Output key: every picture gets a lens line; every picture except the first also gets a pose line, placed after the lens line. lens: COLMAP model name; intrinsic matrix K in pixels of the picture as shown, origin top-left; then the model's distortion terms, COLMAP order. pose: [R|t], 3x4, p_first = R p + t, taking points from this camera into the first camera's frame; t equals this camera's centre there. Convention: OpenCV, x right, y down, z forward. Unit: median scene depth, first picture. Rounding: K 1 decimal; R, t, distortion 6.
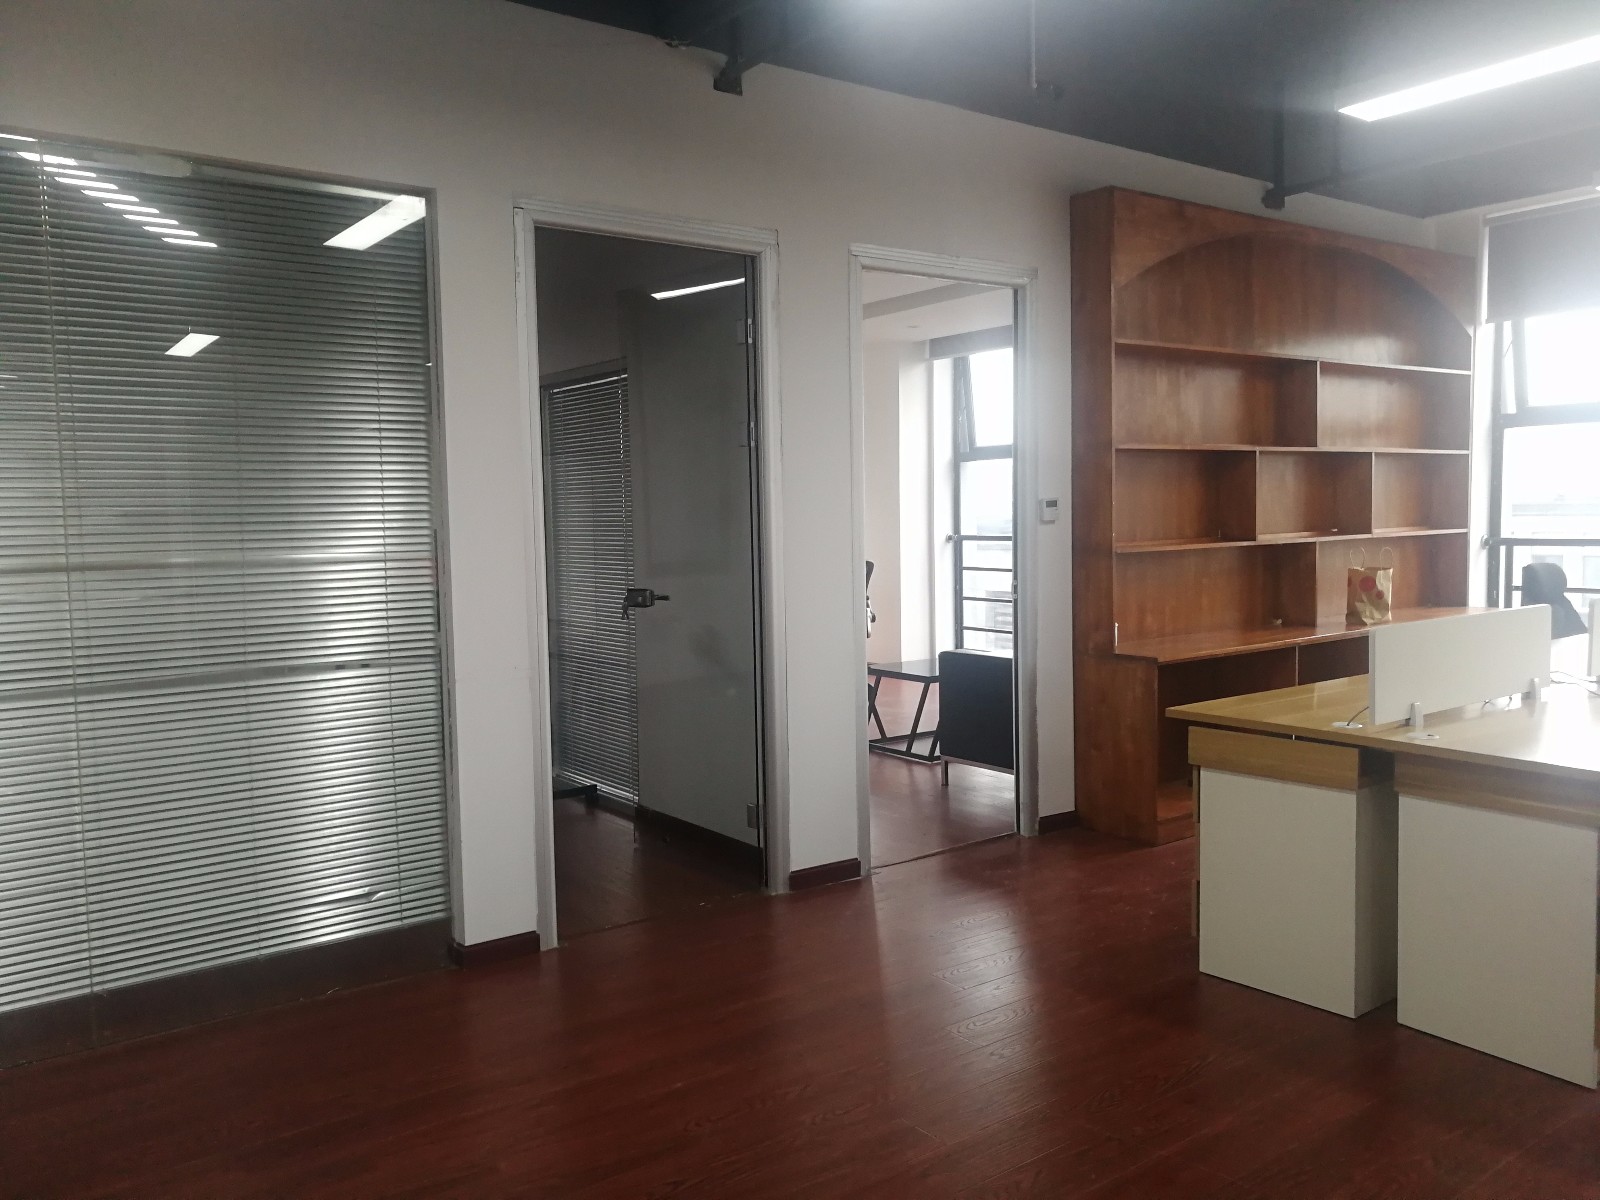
lens RADIAL K [[1260.5, 0, 800.0], [0, 1260.5, 600.0], [0, 0, 1]] dist [0.004258, 0.001474]
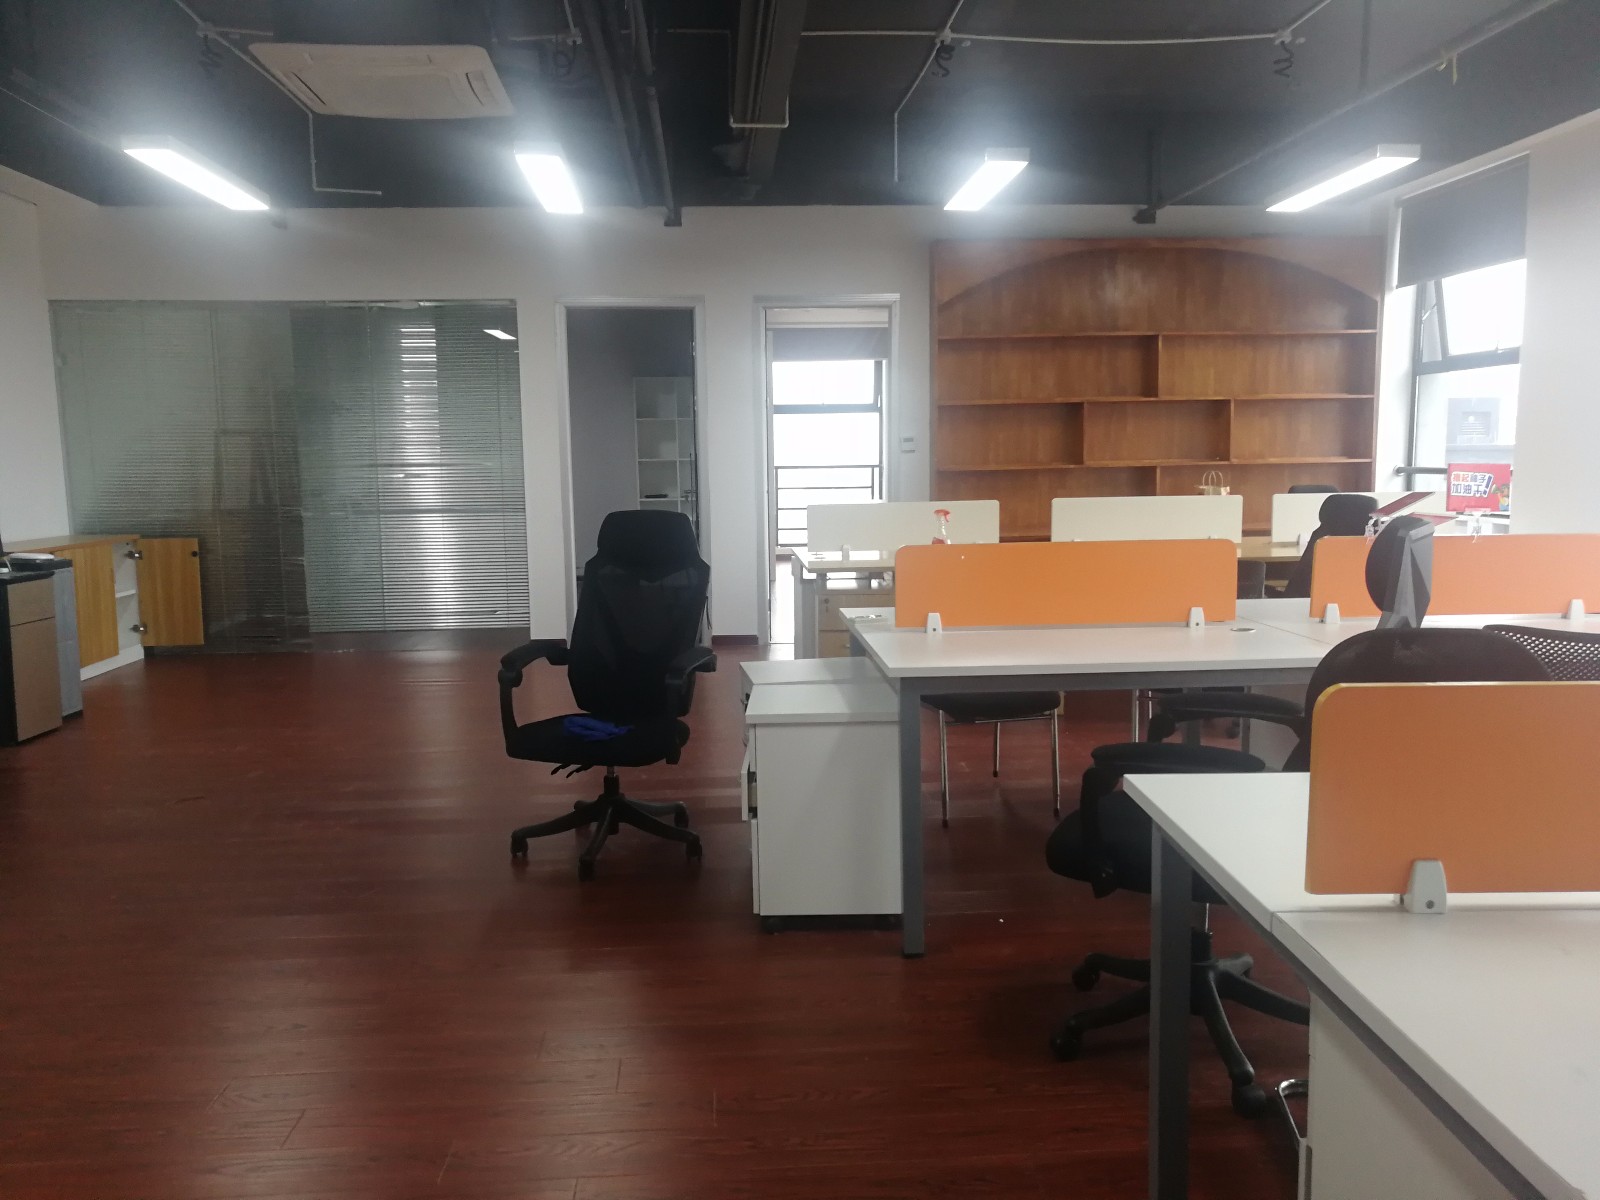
lens RADIAL K [[1268.2, 0, 800.0], [0, 1268.2, 600.0], [0, 0, 1]] dist [-0.008093, 0.141423]
pose [[0.840305, 0.079042, -0.536321, 0.907774], [-0.040598, 0.995711, 0.083136, -0.000966], [0.540592, -0.048086, 0.839910, -0.424061]]
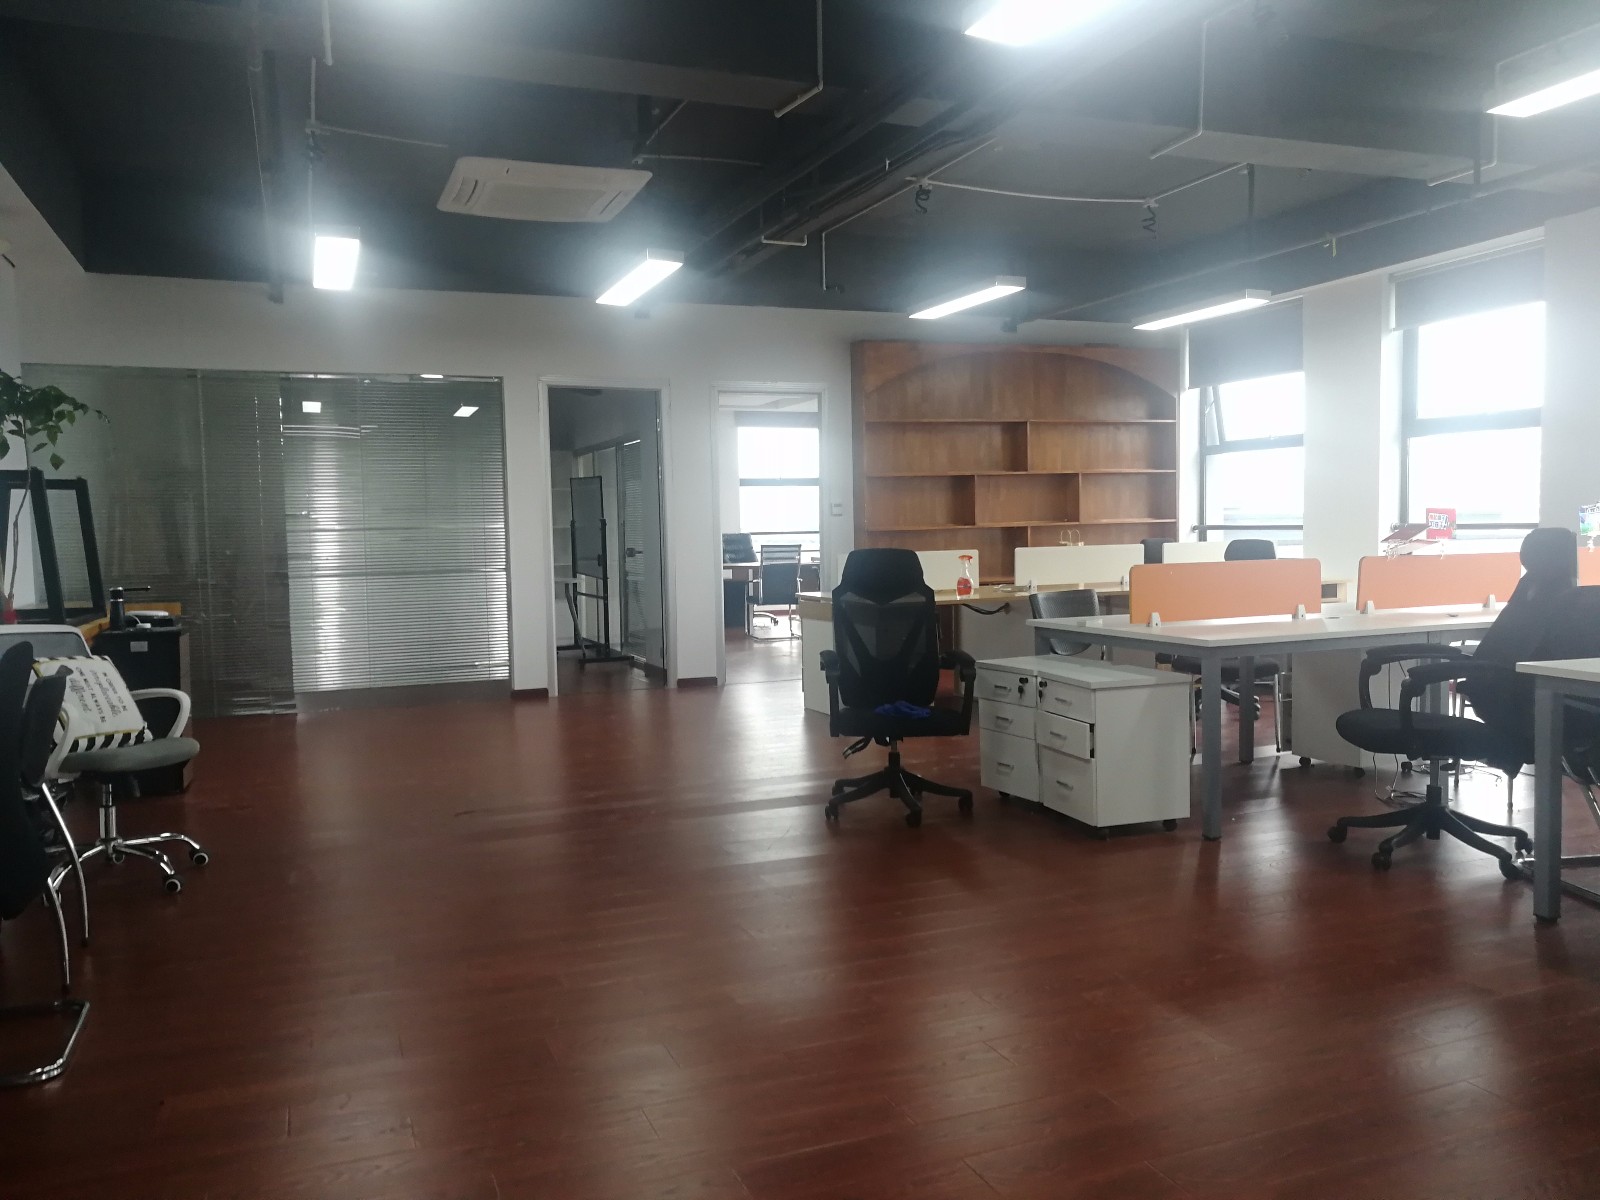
lens RADIAL K [[1239.1, 0, 800.0], [0, 1239.1, 600.0], [0, 0, 1]] dist [0.083265, -0.001012]
pose [[0.964955, 0.023080, -0.261397, 0.597939], [-0.020622, 0.999714, 0.012146, 0.043429], [0.261602, -0.006330, 0.965155, -0.784944]]
